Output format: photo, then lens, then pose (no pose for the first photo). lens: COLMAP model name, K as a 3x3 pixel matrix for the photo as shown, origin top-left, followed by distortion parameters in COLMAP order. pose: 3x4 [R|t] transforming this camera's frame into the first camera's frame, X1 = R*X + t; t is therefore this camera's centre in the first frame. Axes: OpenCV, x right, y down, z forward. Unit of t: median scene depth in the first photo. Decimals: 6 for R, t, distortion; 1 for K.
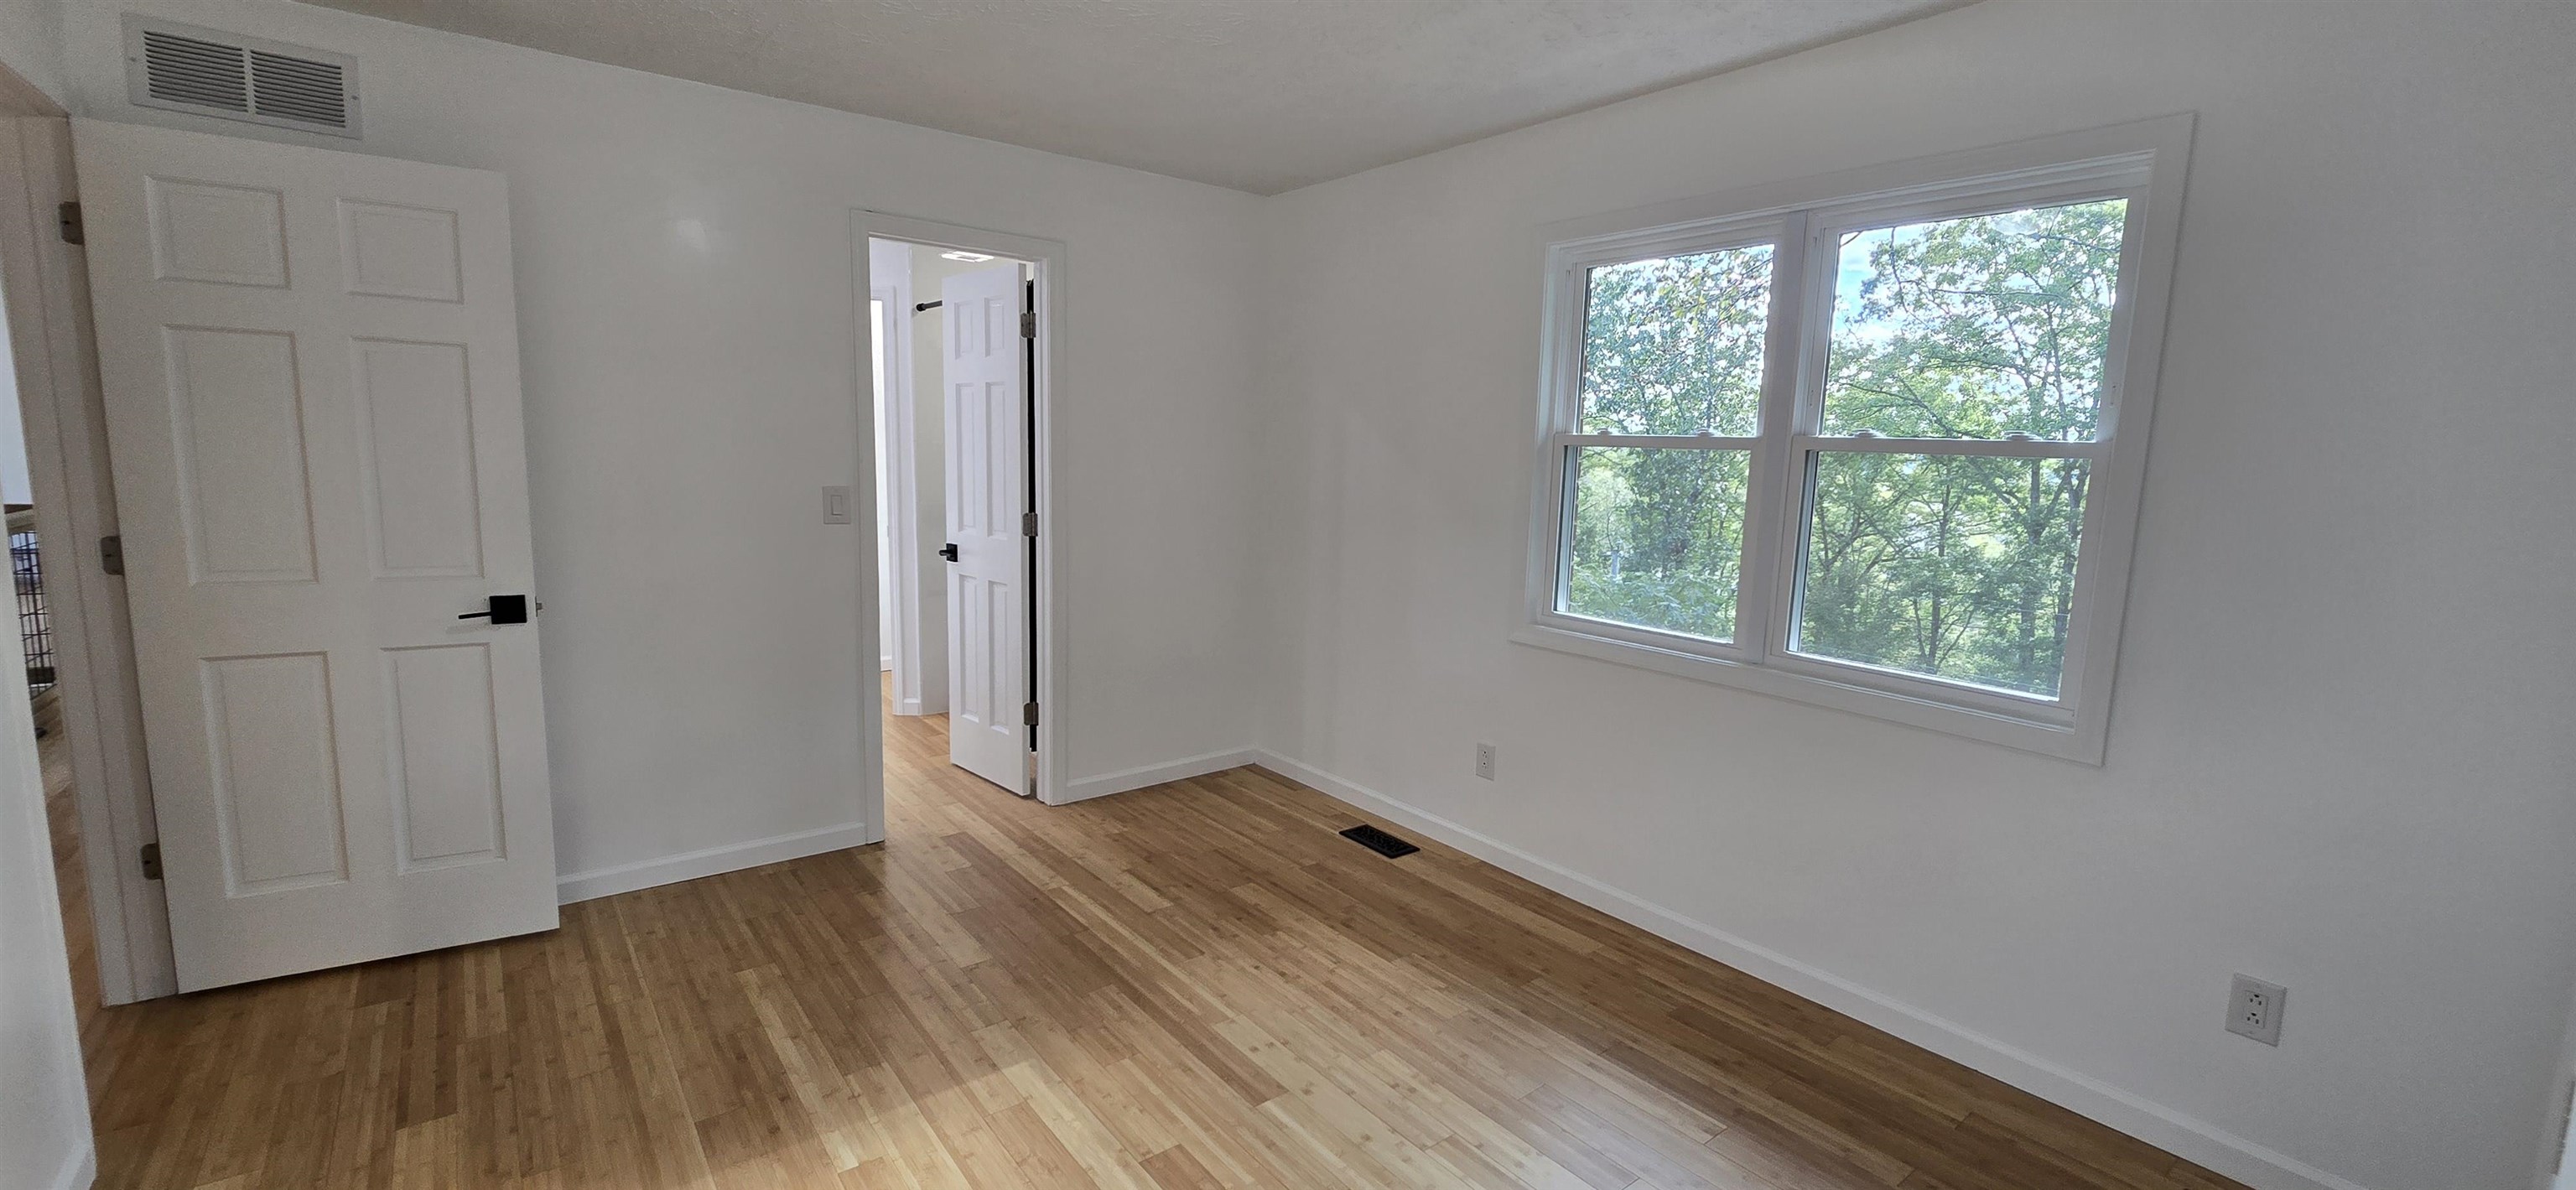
lens RADIAL K [[1045.4, 0, 1311.1], [0, 1045.4, 605.1], [0, 0, 1]] dist [0.001189, -0.005552]
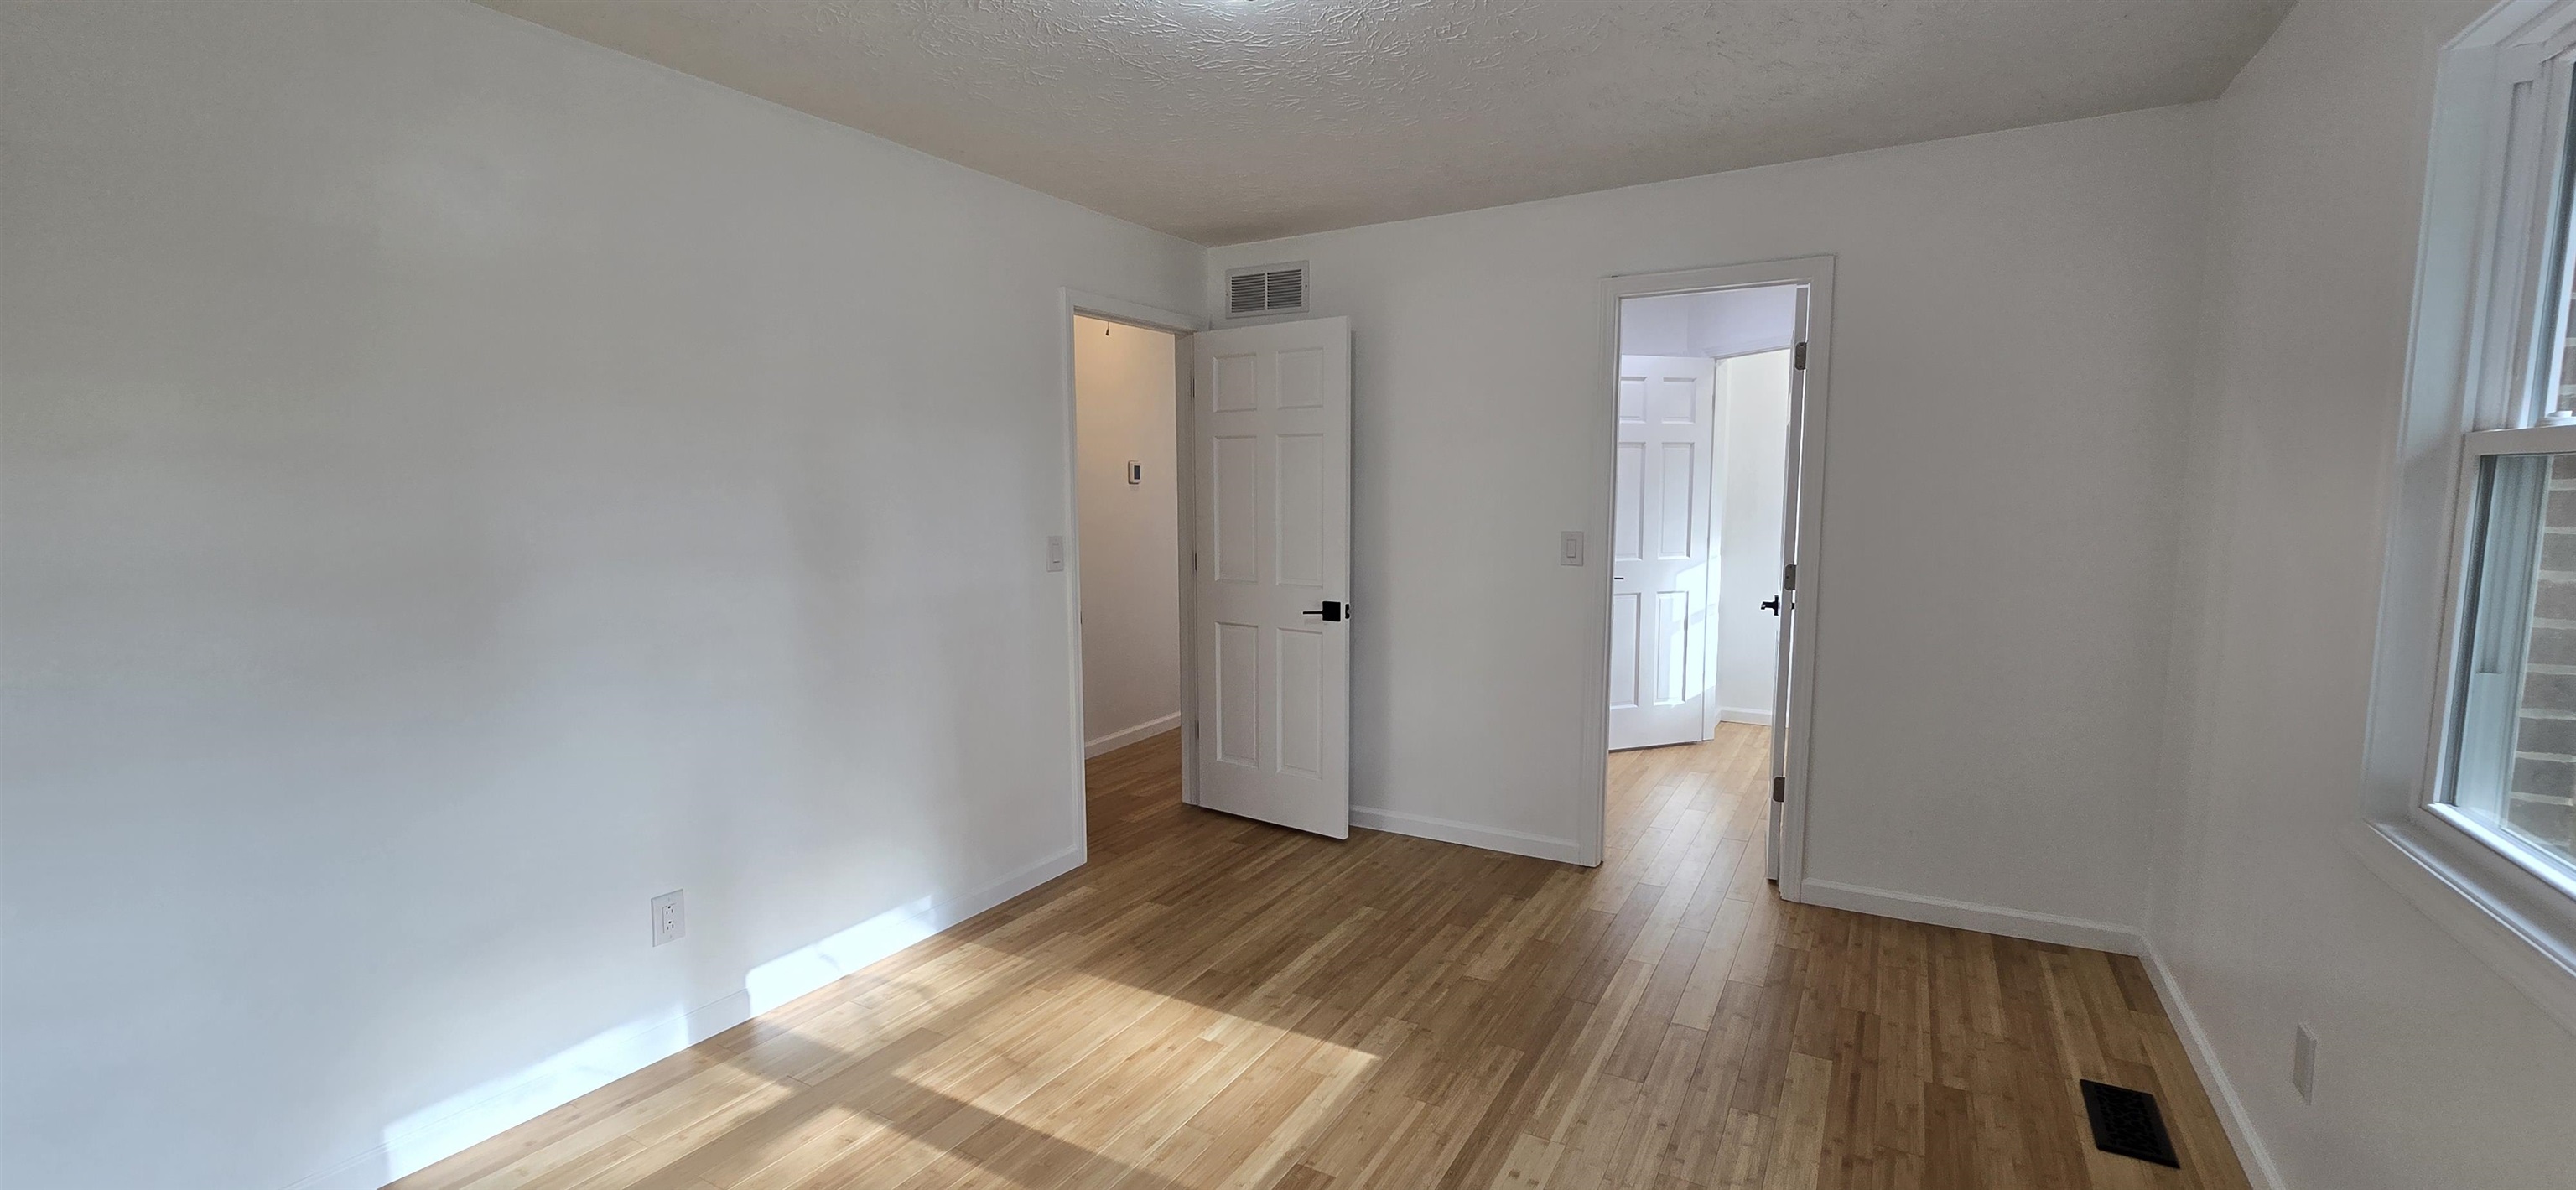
lens RADIAL K [[1045.4, 0, 1311.1], [0, 1045.4, 605.1], [0, 0, 1]] dist [0.001189, -0.005552]
pose [[0.372404, 0.072639, -0.925224, 0.590866], [-0.119464, 0.992390, 0.029828, -0.045338], [0.920350, 0.099423, 0.378248, 0.424900]]
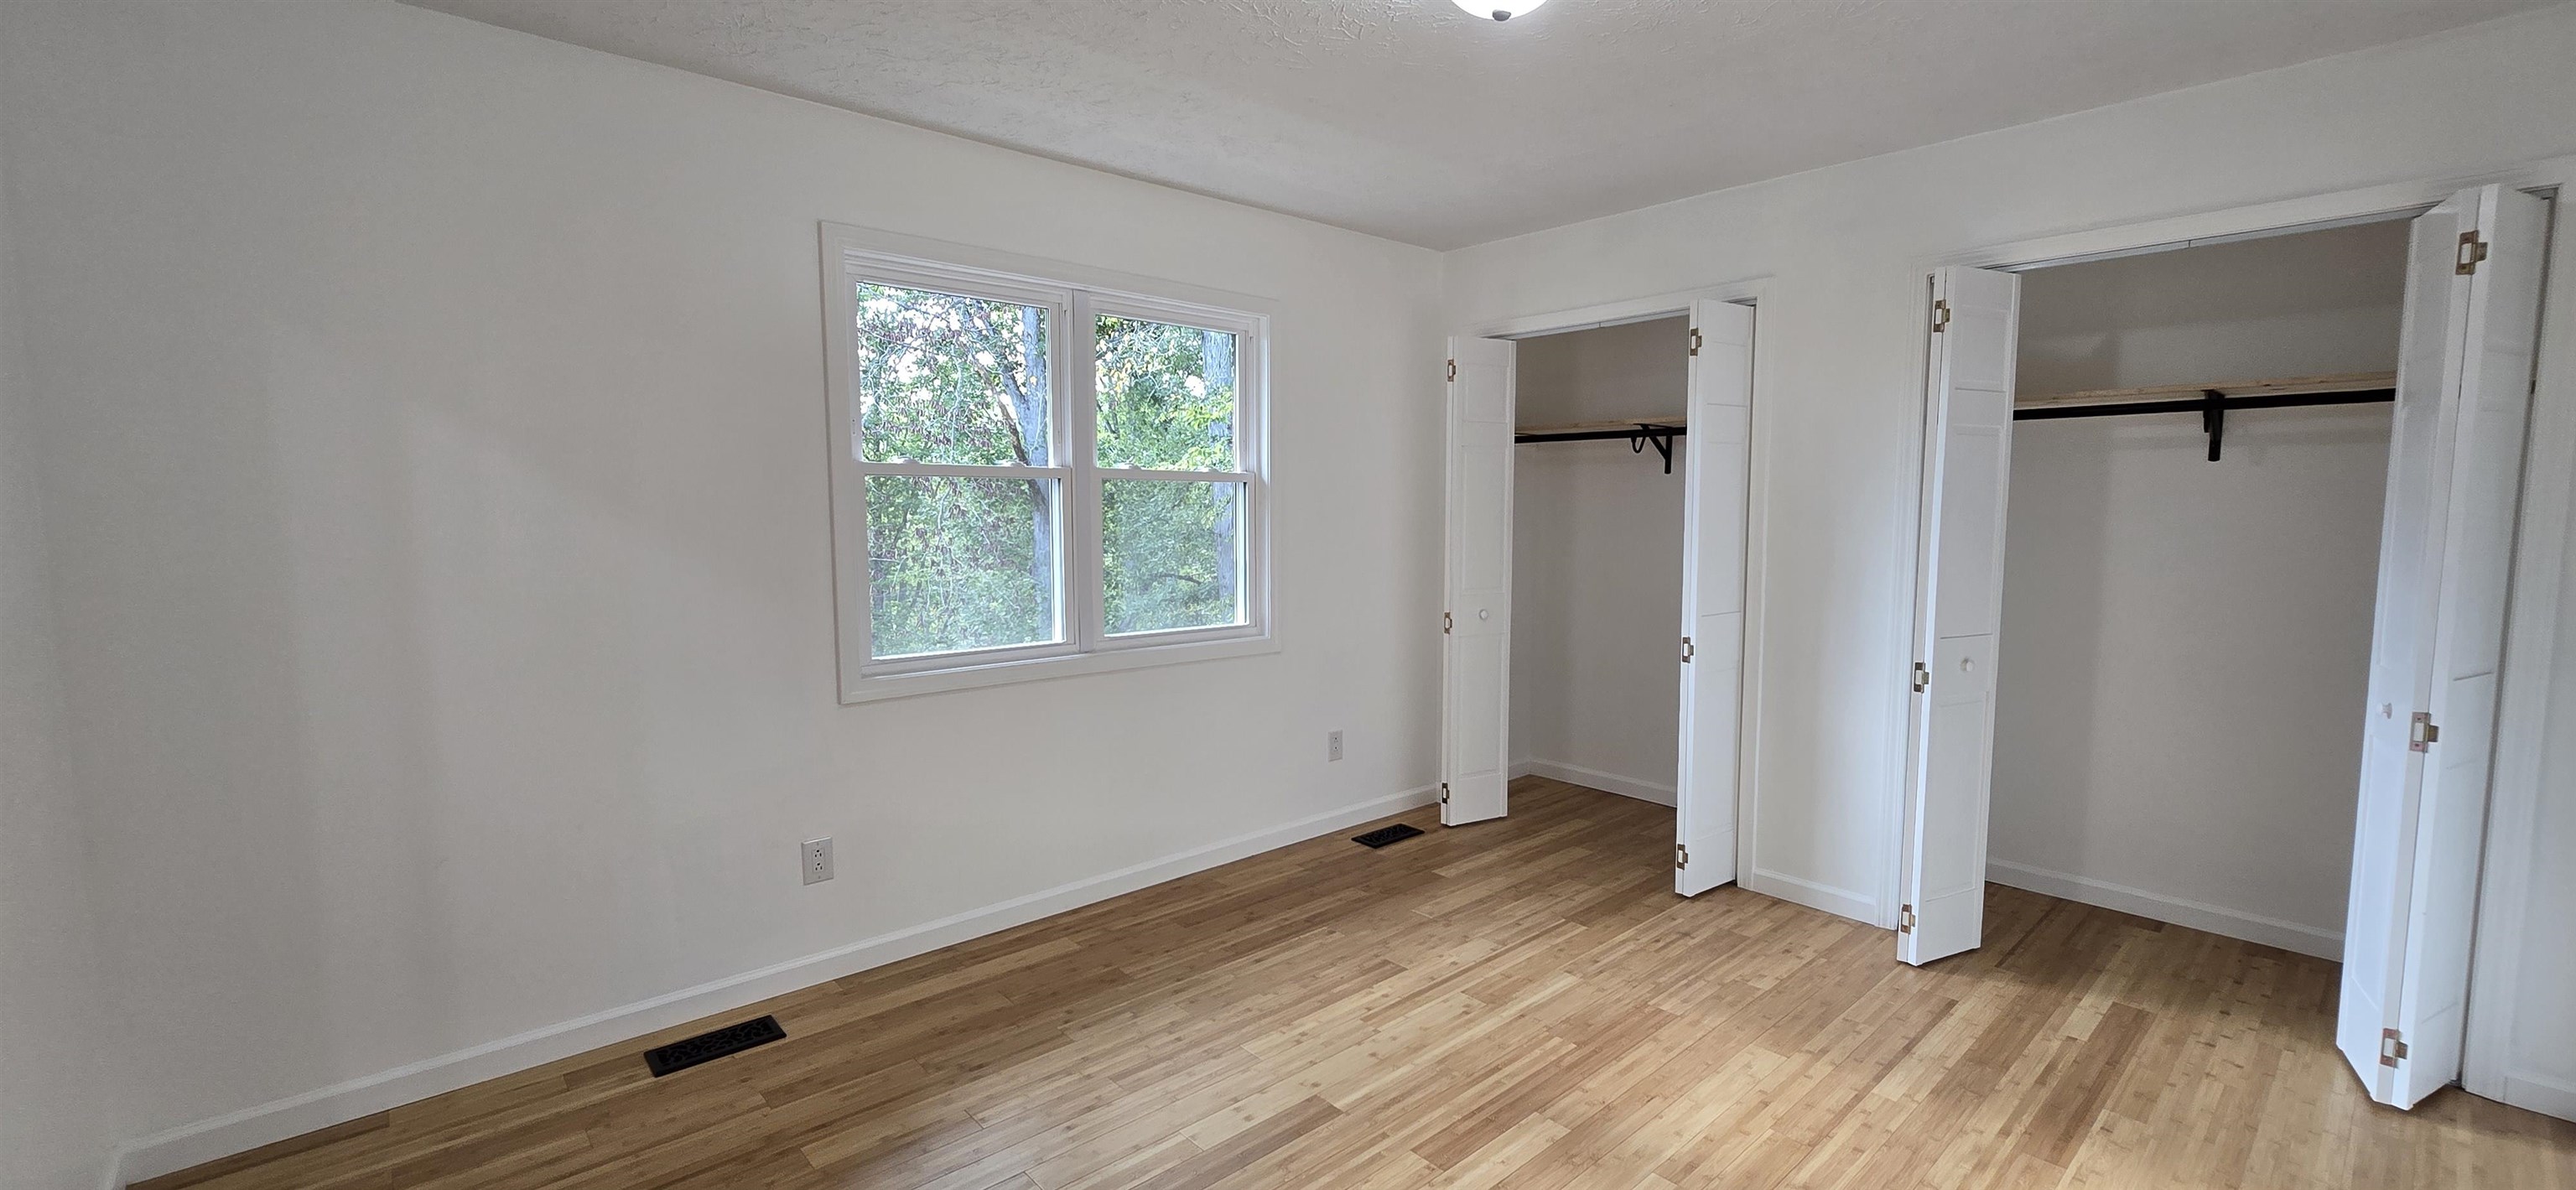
lens RADIAL K [[1045.4, 0, 1311.1], [0, 1045.4, 605.1], [0, 0, 1]] dist [0.001189, -0.005552]
pose [[-0.066088, -0.127639, 0.989616, -0.840641], [0.145406, 0.979966, 0.136105, -0.132380], [-0.987162, 0.152891, -0.046204, 0.830855]]
